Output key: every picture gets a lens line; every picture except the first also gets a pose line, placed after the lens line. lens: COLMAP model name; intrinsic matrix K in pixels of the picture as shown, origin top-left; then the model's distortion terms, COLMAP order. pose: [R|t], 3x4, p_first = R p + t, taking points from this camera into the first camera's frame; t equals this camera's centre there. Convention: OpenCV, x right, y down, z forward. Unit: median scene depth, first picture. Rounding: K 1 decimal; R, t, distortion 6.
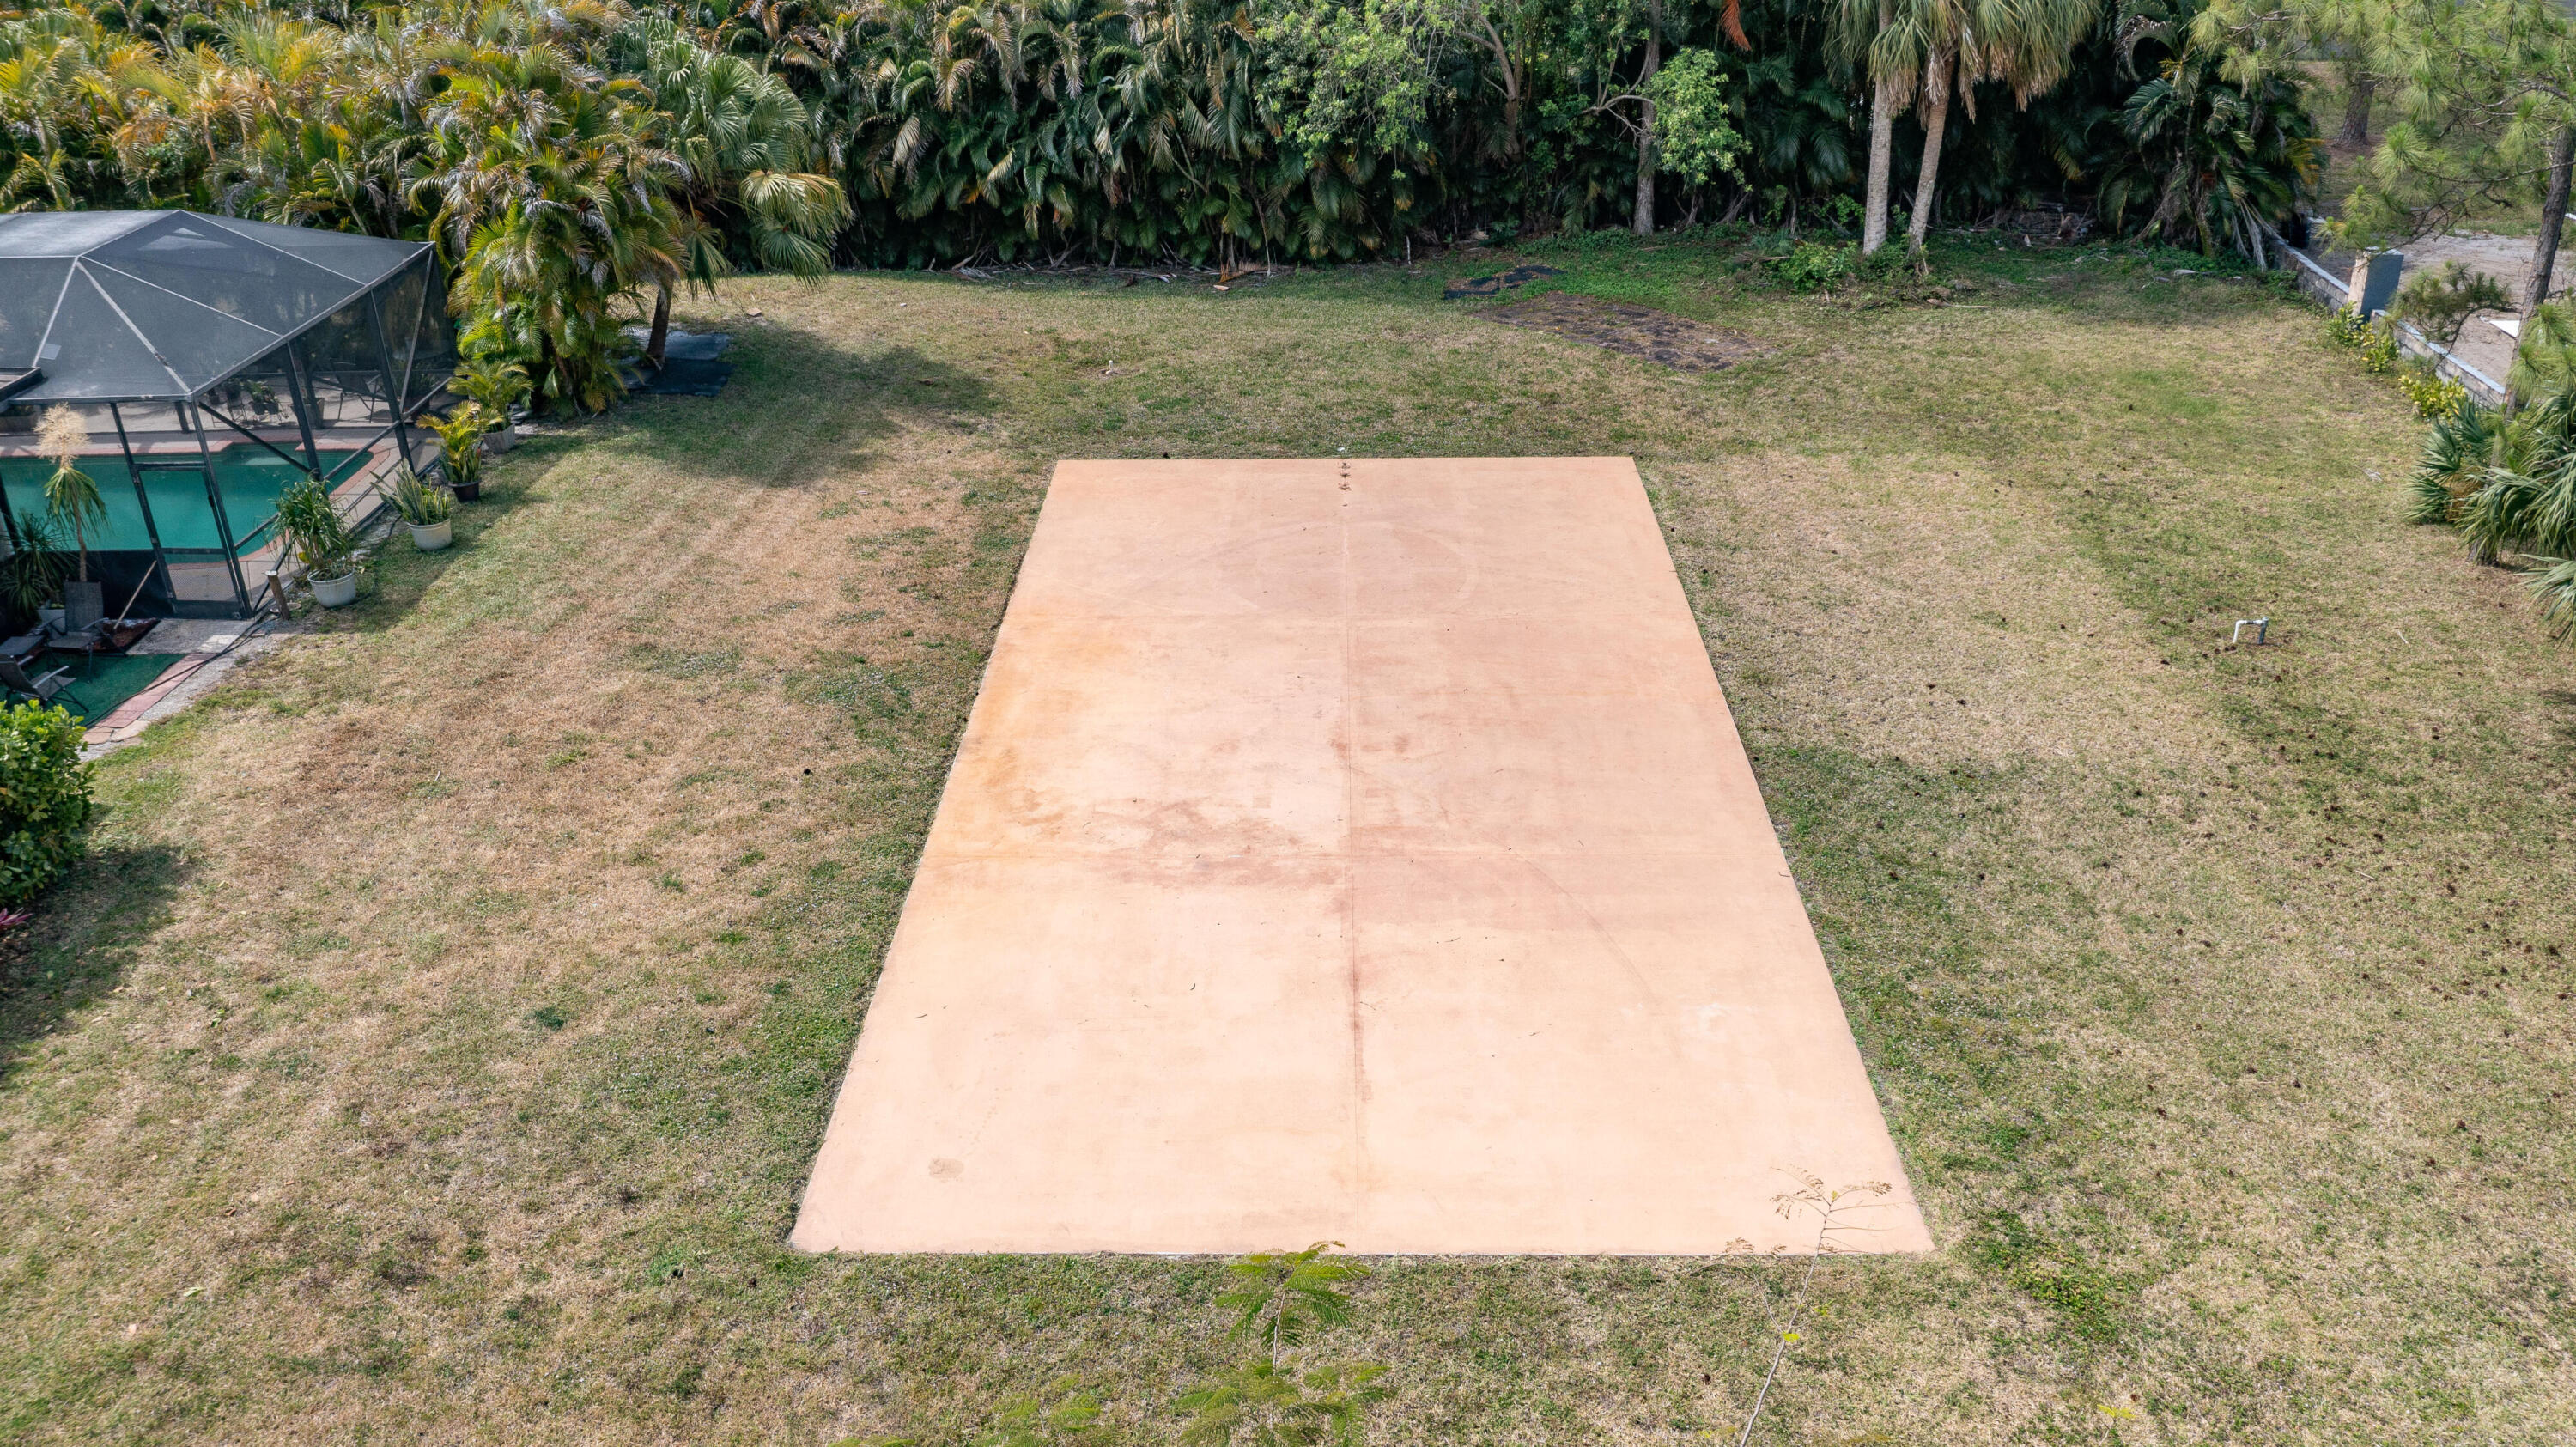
lens RADIAL K [[2024.4, 0, 1285.7], [0, 2024.4, 743.4], [0, 0, 1]] dist [-0.023473, 0.005557]
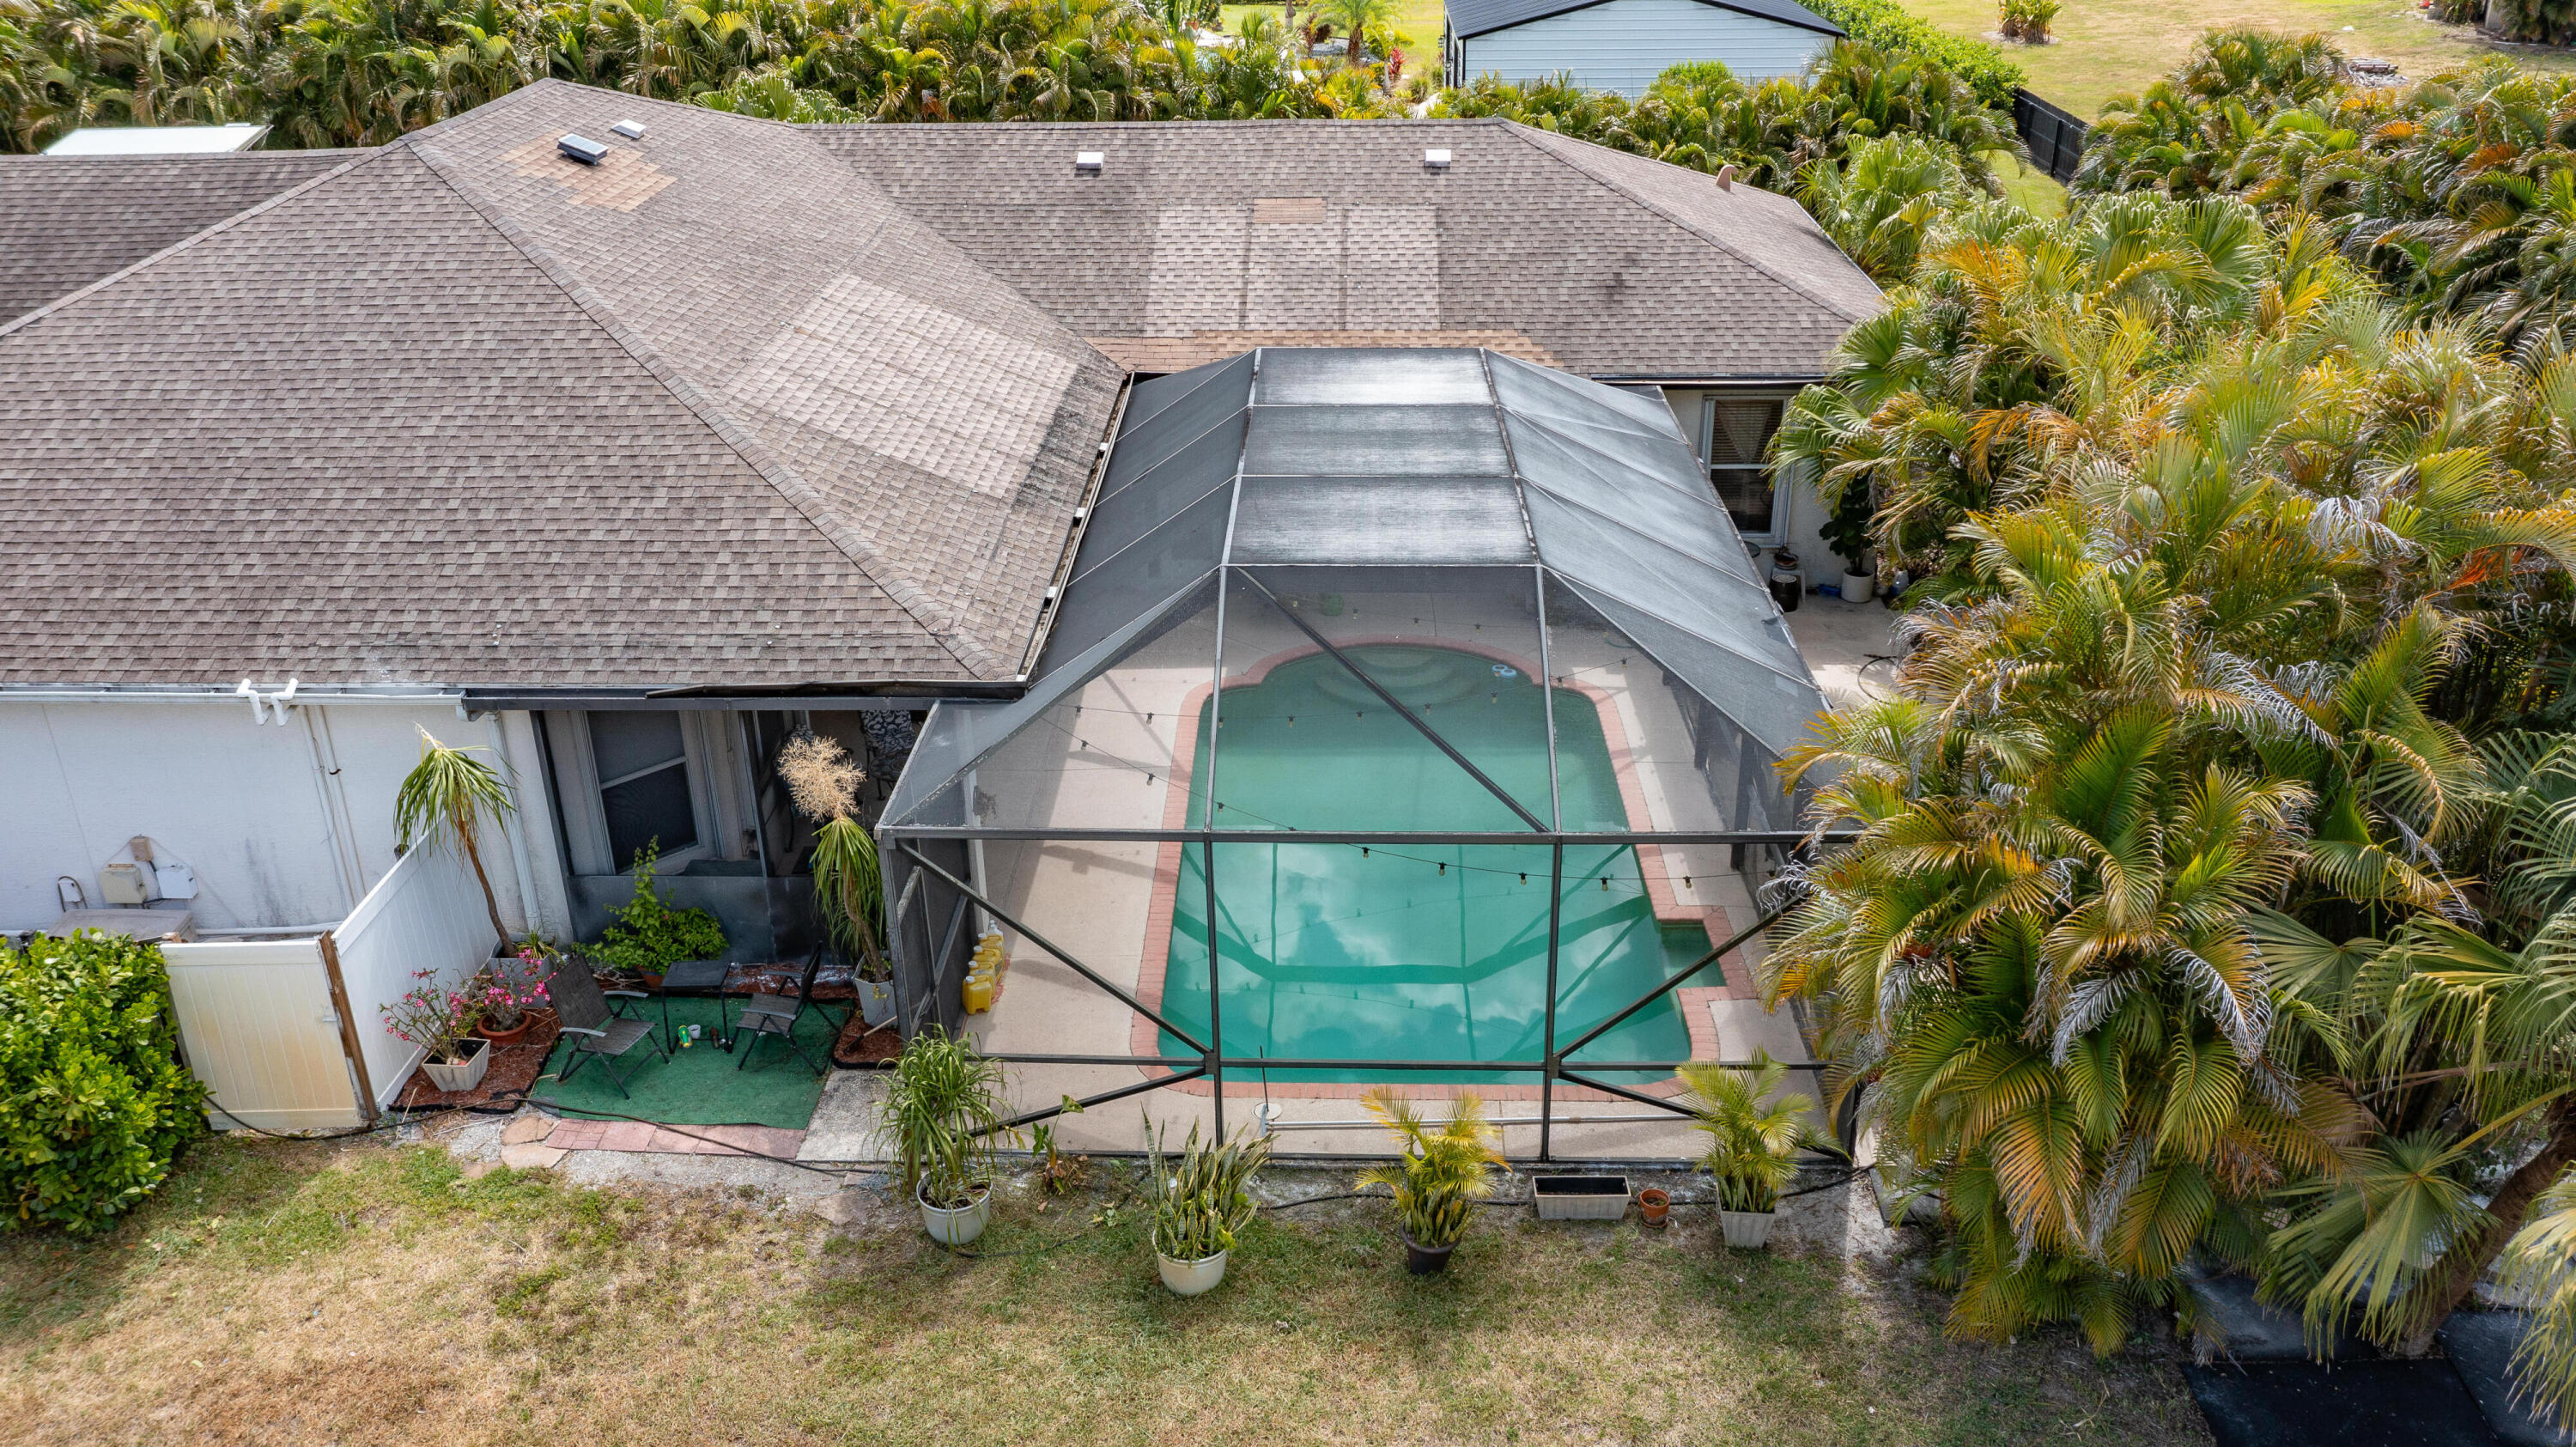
lens RADIAL K [[2024.4, 0, 1300.8], [0, 2024.4, 728.1], [0, 0, 1]] dist [-0.023473, 0.005557]
pose [[-0.004869, 0.453801, -0.891090, -0.010231], [-0.455636, 0.792218, 0.405939, -0.388025], [0.890153, 0.407989, 0.202910, 0.750377]]
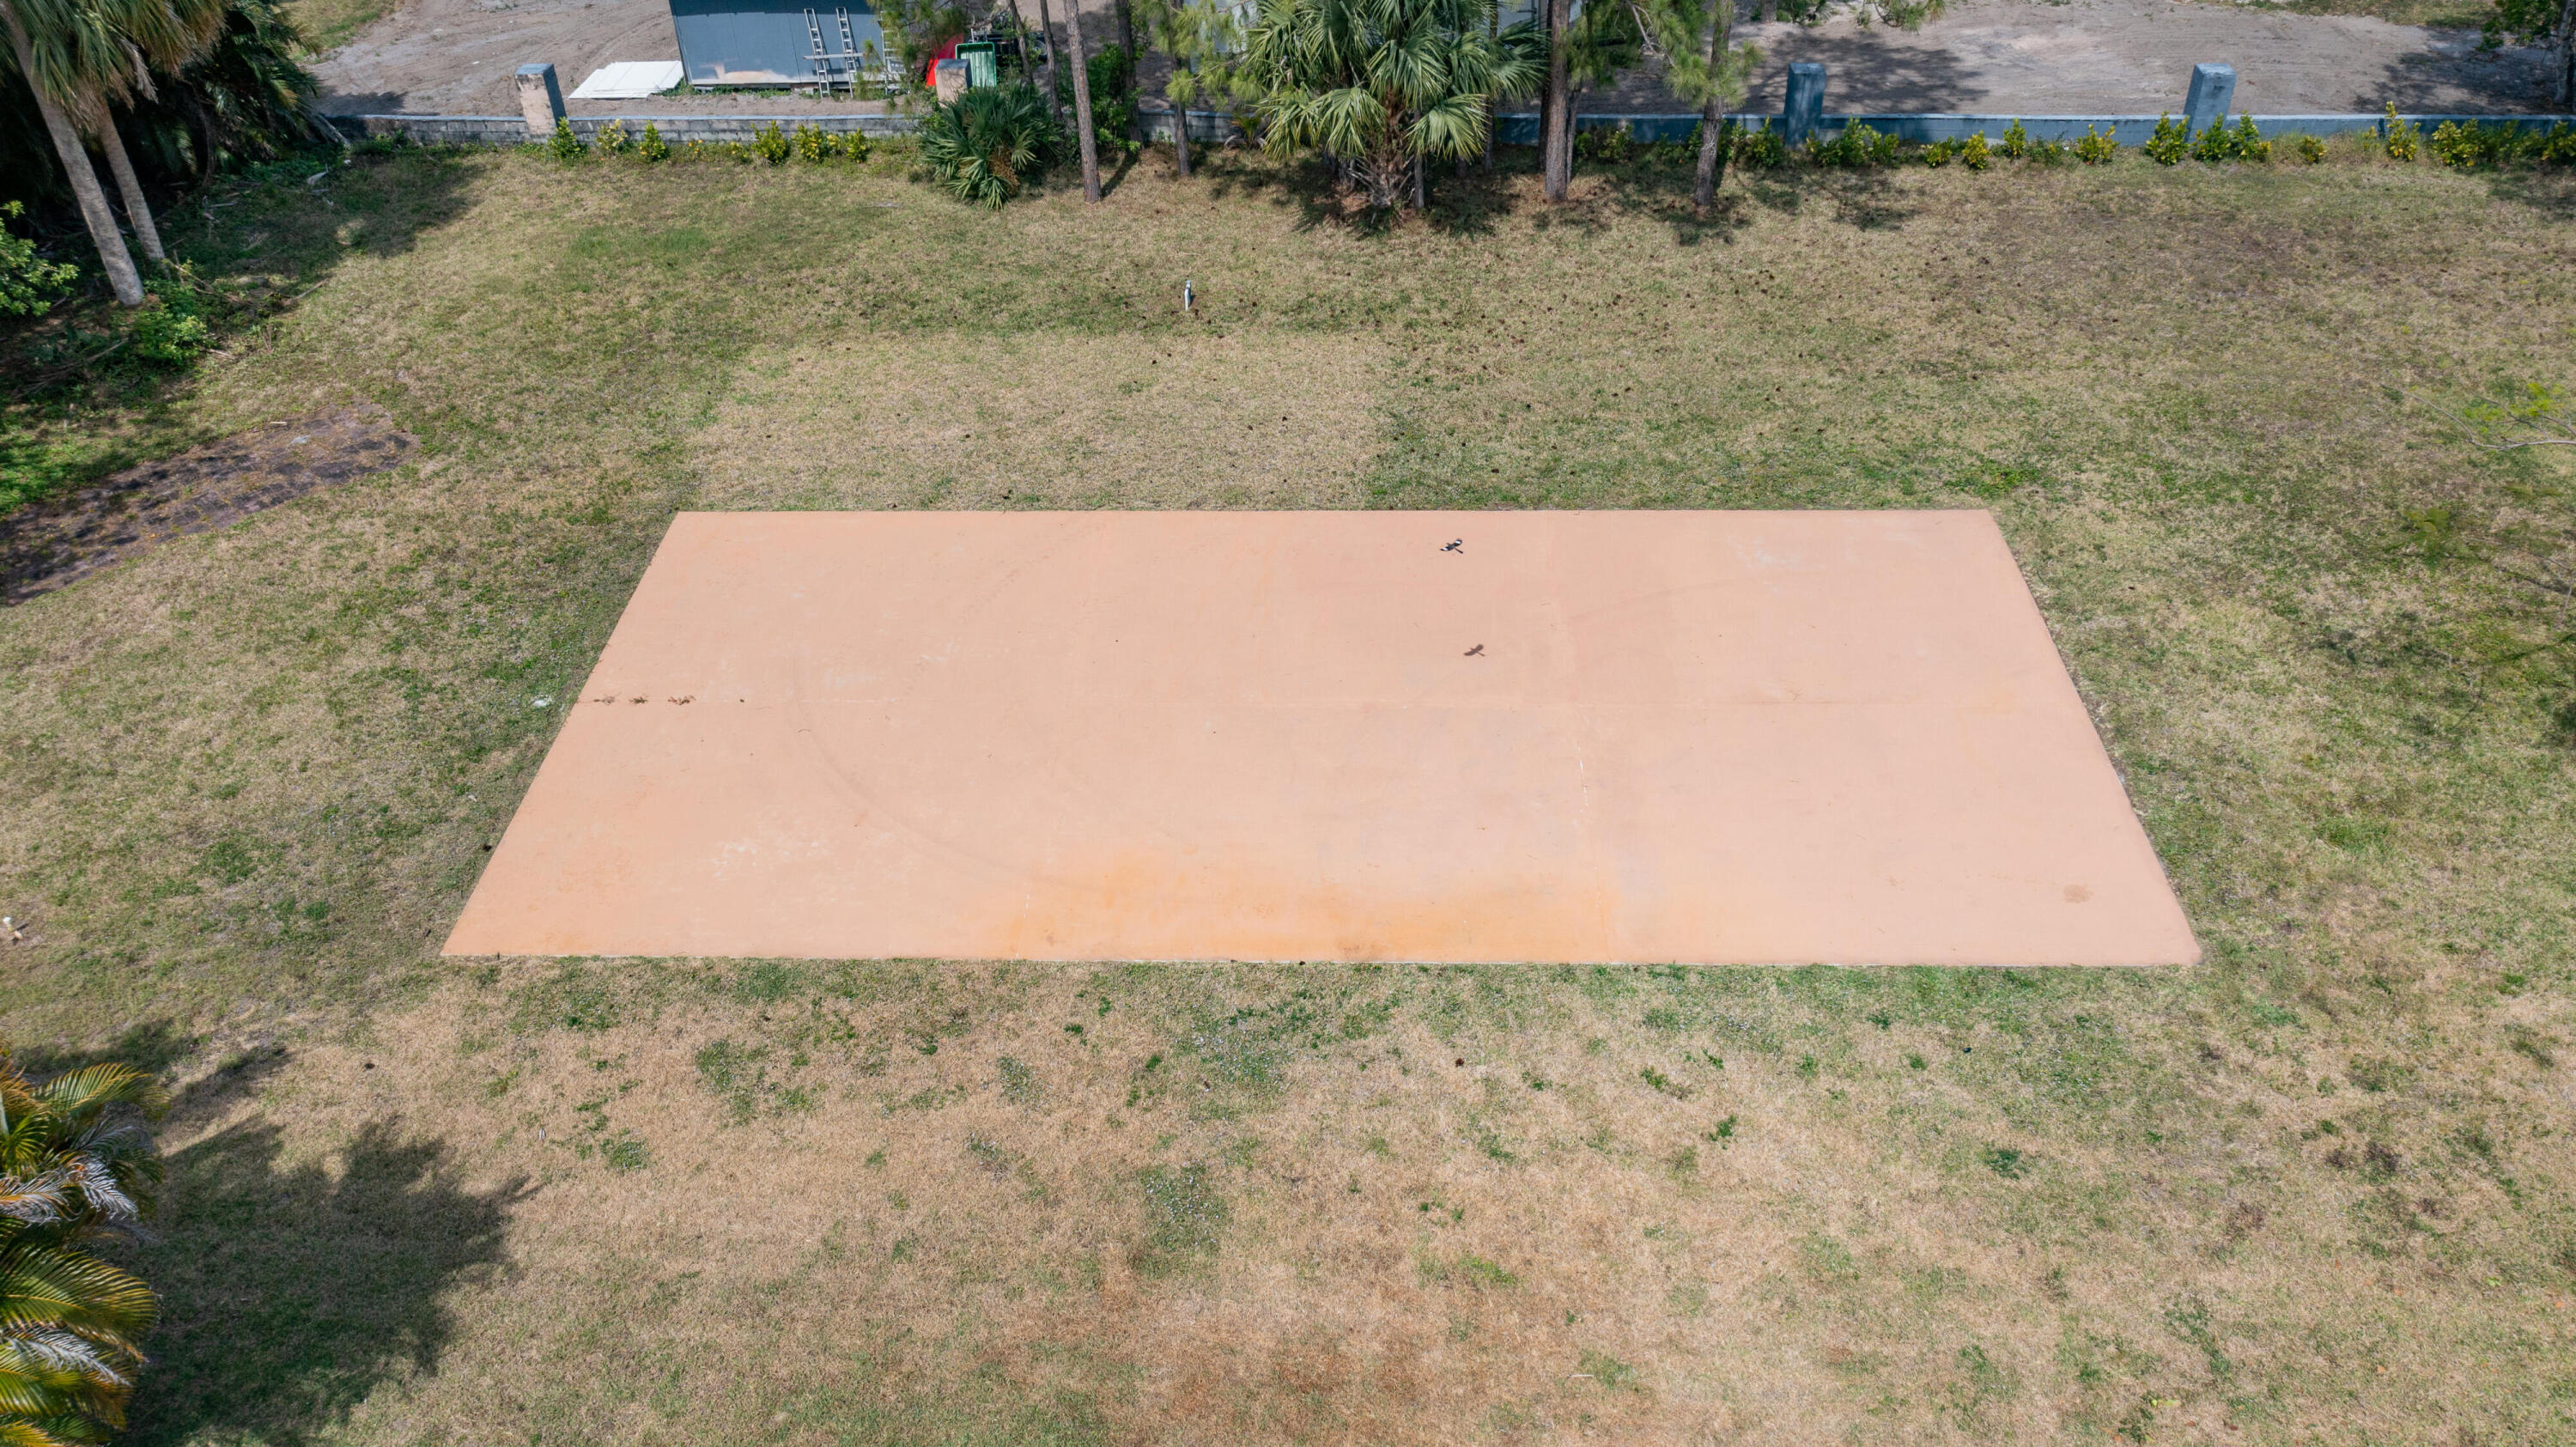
lens RADIAL K [[2024.4, 0, 1313.9], [0, 2024.4, 734.9], [0, 0, 1]] dist [-0.023473, 0.005557]
pose [[0.005731, -0.590288, 0.807172, -0.618847], [0.483706, 0.708106, 0.514406, -0.405930], [-0.875212, 0.387486, 0.289584, 0.554659]]
